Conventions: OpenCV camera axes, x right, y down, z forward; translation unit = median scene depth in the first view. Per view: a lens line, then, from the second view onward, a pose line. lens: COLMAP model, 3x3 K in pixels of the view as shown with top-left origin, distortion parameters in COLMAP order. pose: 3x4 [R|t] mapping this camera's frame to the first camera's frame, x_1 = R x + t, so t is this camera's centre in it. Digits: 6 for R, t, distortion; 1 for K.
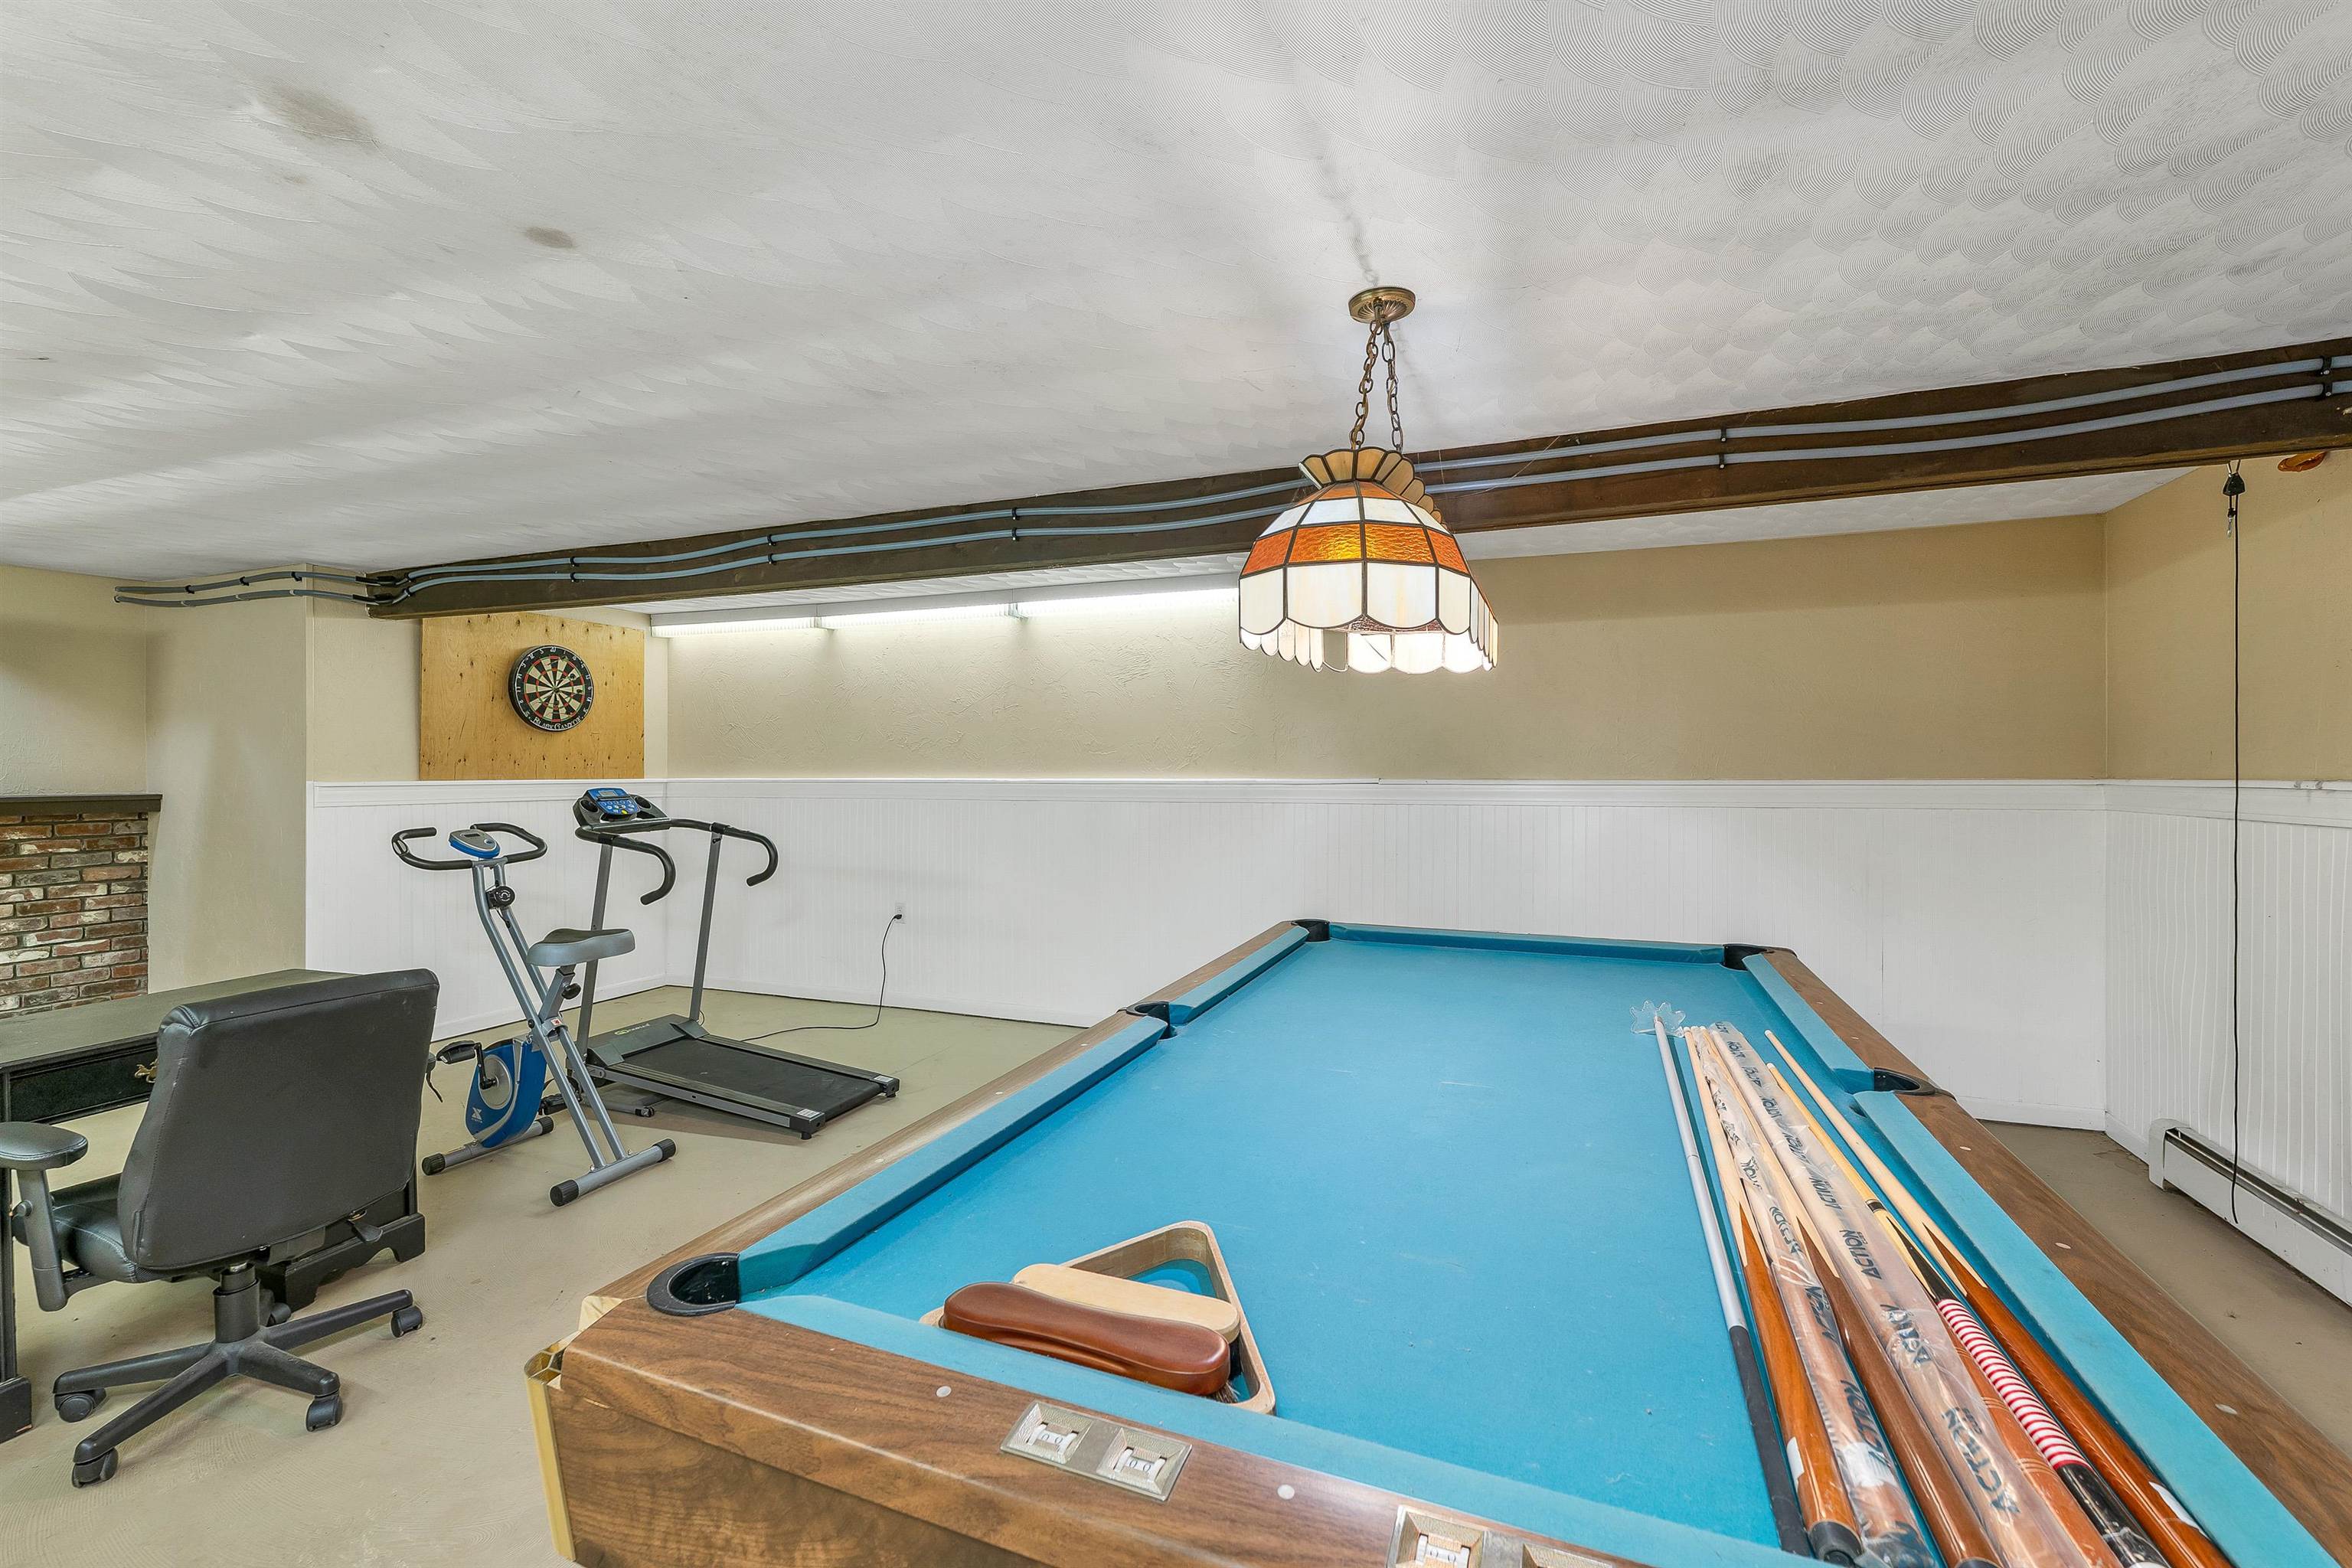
lens RADIAL K [[991.1, 0, 1168.4], [0, 991.1, 775.5], [0, 0, 1]] dist [0.003146, -0.001268]
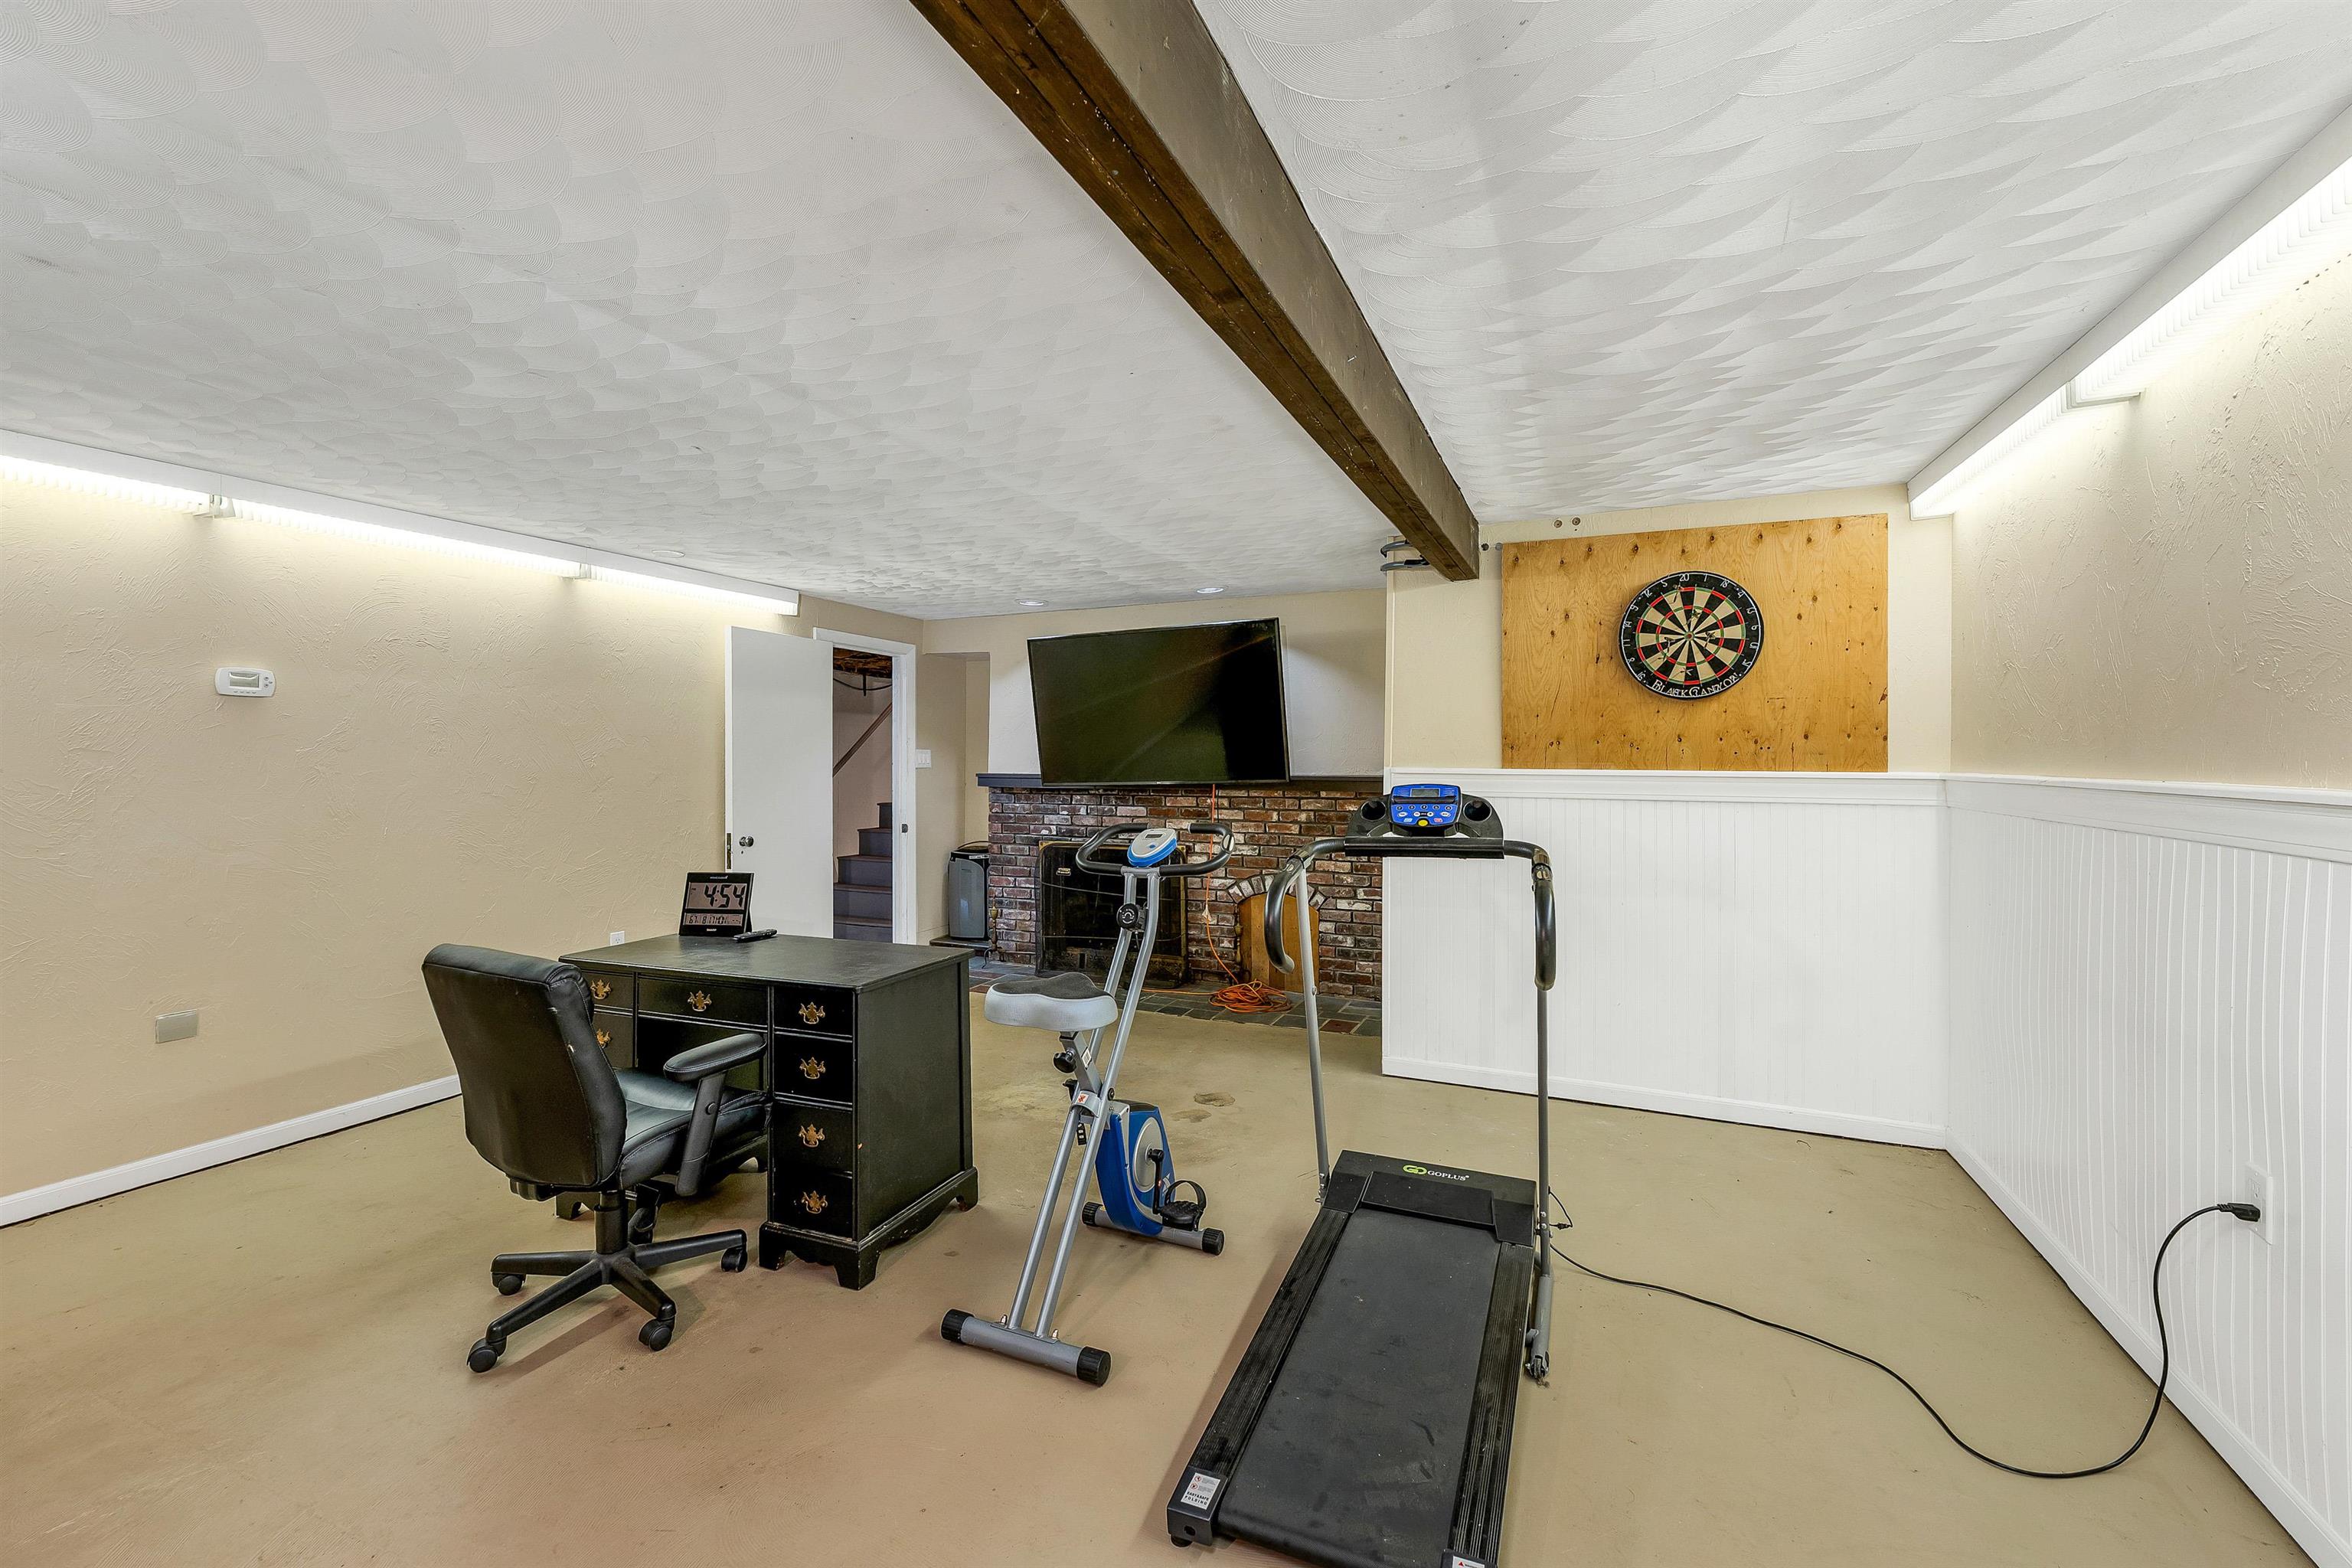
lens RADIAL K [[991.1, 0, 1169.8], [0, 991.1, 761.8], [0, 0, 1]] dist [0.003146, -0.001268]
pose [[-0.022194, 0.010998, -0.999693, 0.062444], [-0.007878, 0.999907, 0.011176, -0.006763], [0.999723, 0.008124, -0.022106, 0.667460]]
